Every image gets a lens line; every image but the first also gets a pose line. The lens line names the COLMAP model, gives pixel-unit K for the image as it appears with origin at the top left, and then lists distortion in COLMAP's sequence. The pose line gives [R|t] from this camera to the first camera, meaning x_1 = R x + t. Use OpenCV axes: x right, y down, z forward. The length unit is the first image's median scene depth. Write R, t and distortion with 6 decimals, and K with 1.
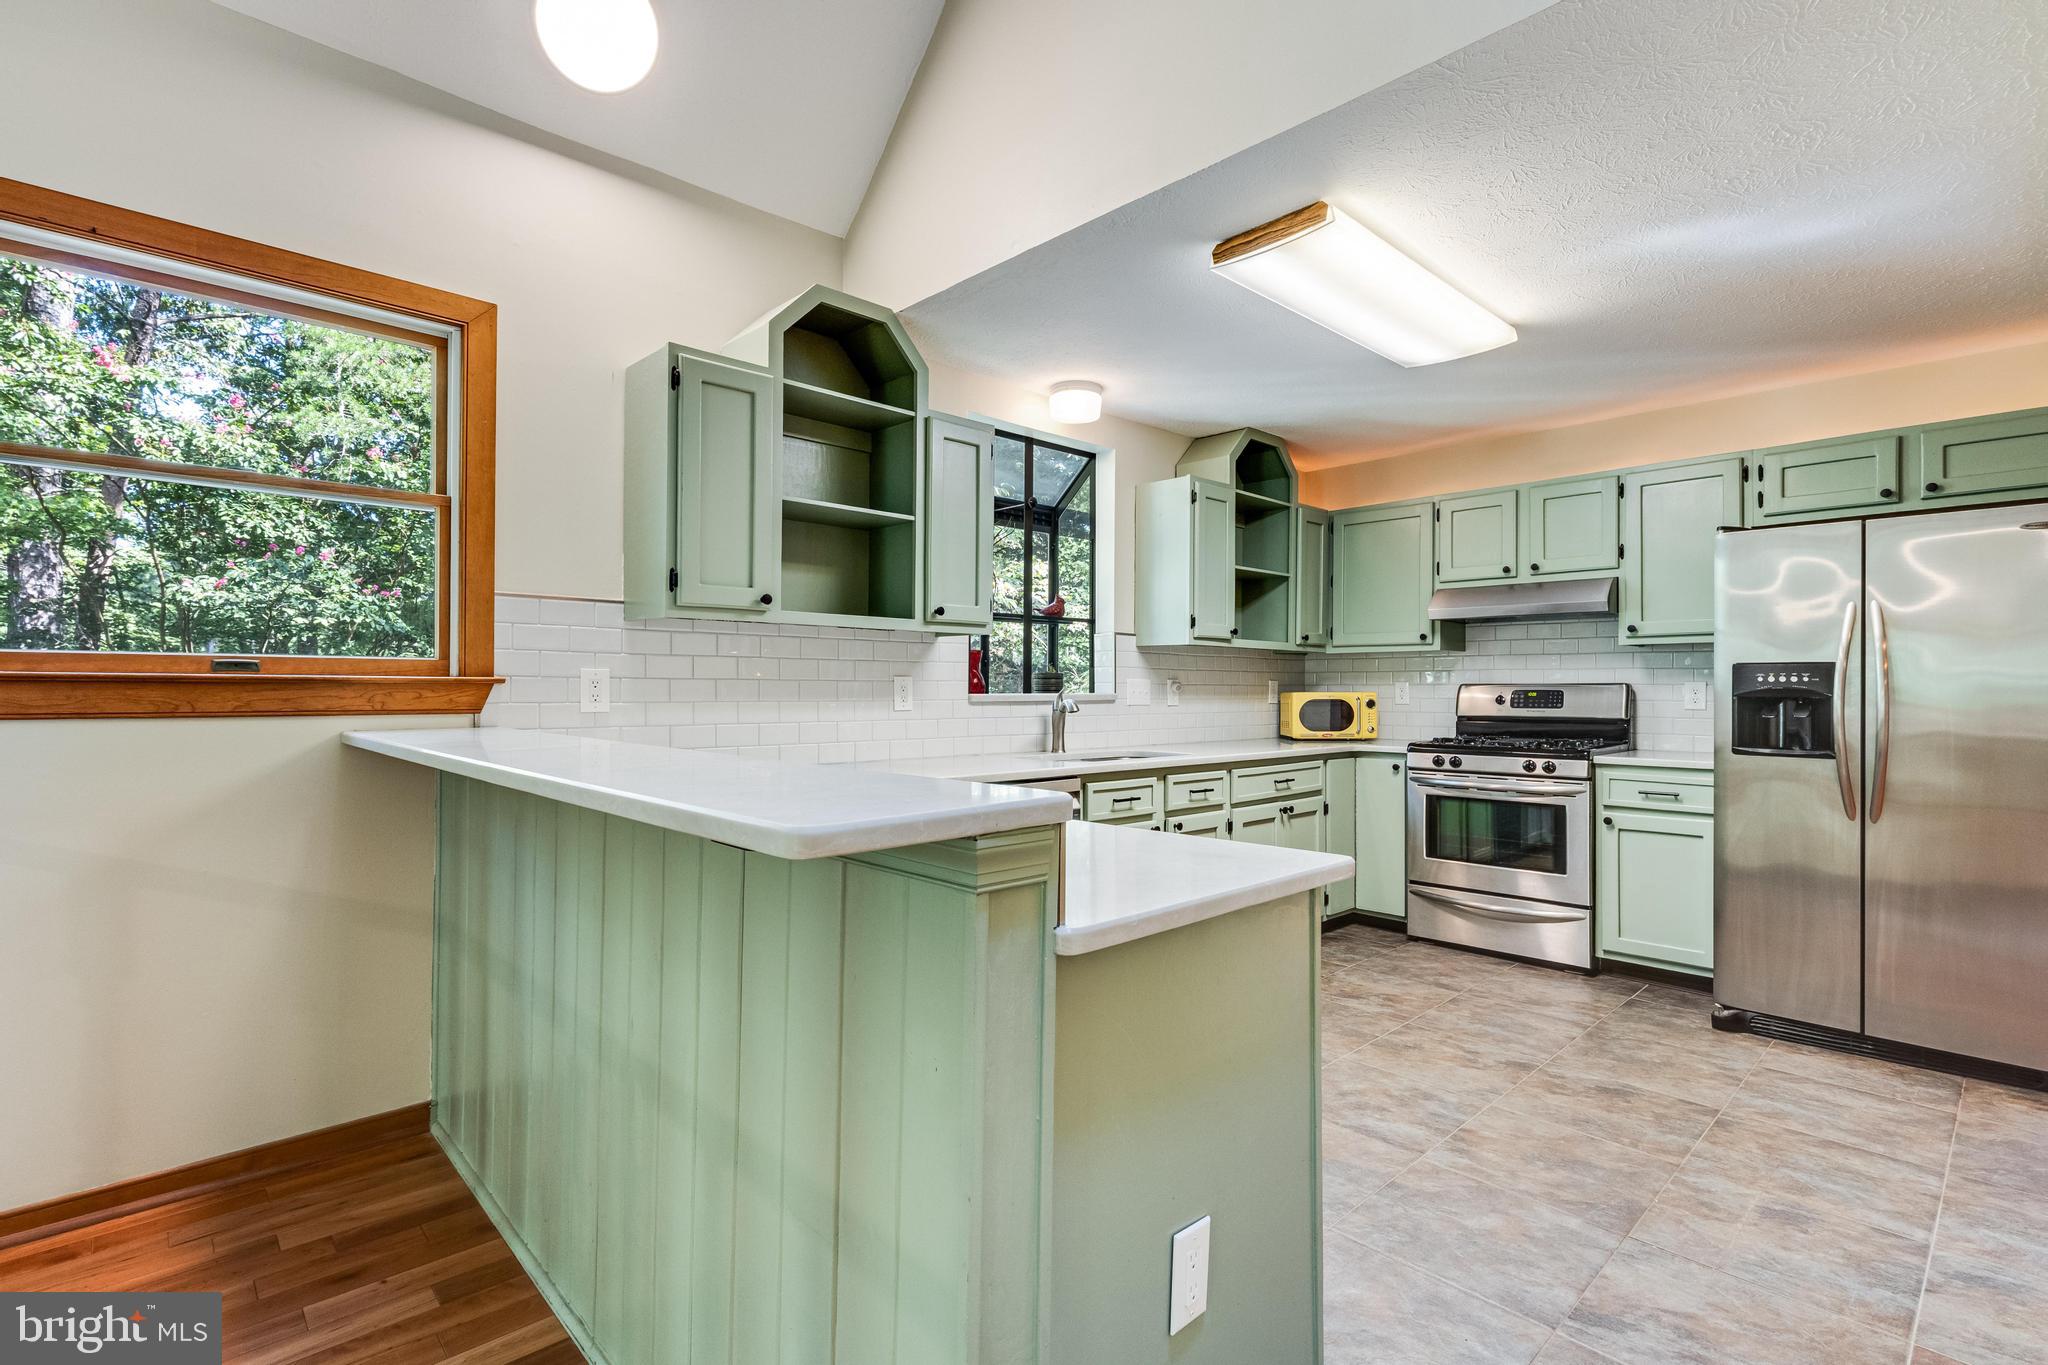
lens RADIAL K [[953.2, 0, 1019.7], [0, 953.2, 682.7], [0, 0, 1]] dist [0.001536, 0.001225]
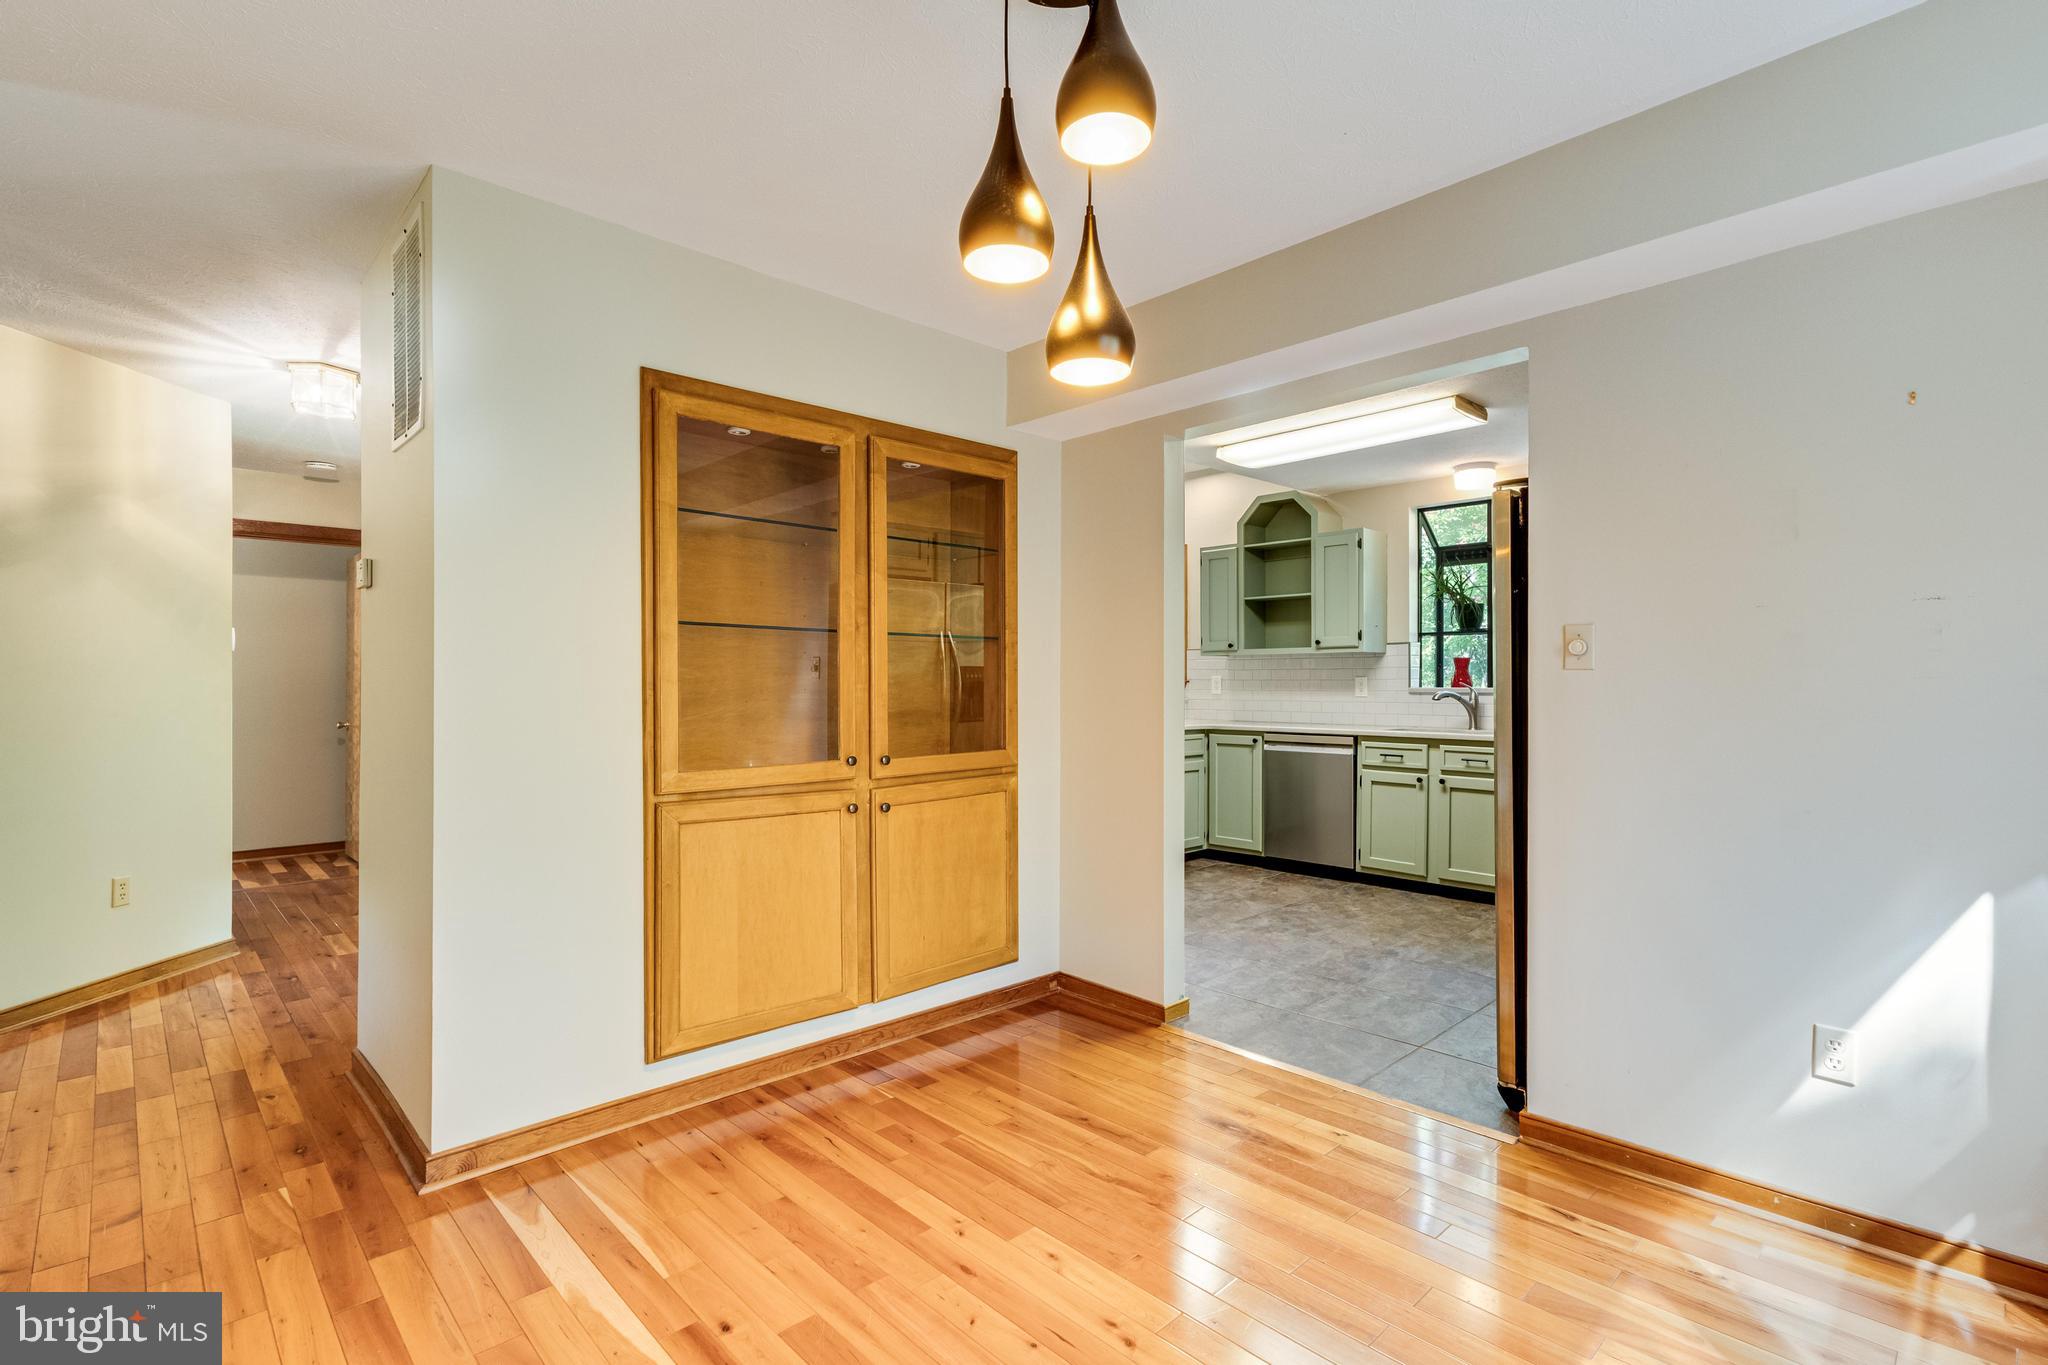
lens RADIAL K [[953.2, 0, 1033.5], [0, 953.2, 684.9], [0, 0, 1]] dist [0.001536, 0.001225]
pose [[0.010310, -0.000829, -0.999947, 1.834331], [0.004918, 0.999988, -0.000779, 0.007088], [0.999935, -0.004910, 0.010314, 0.445126]]
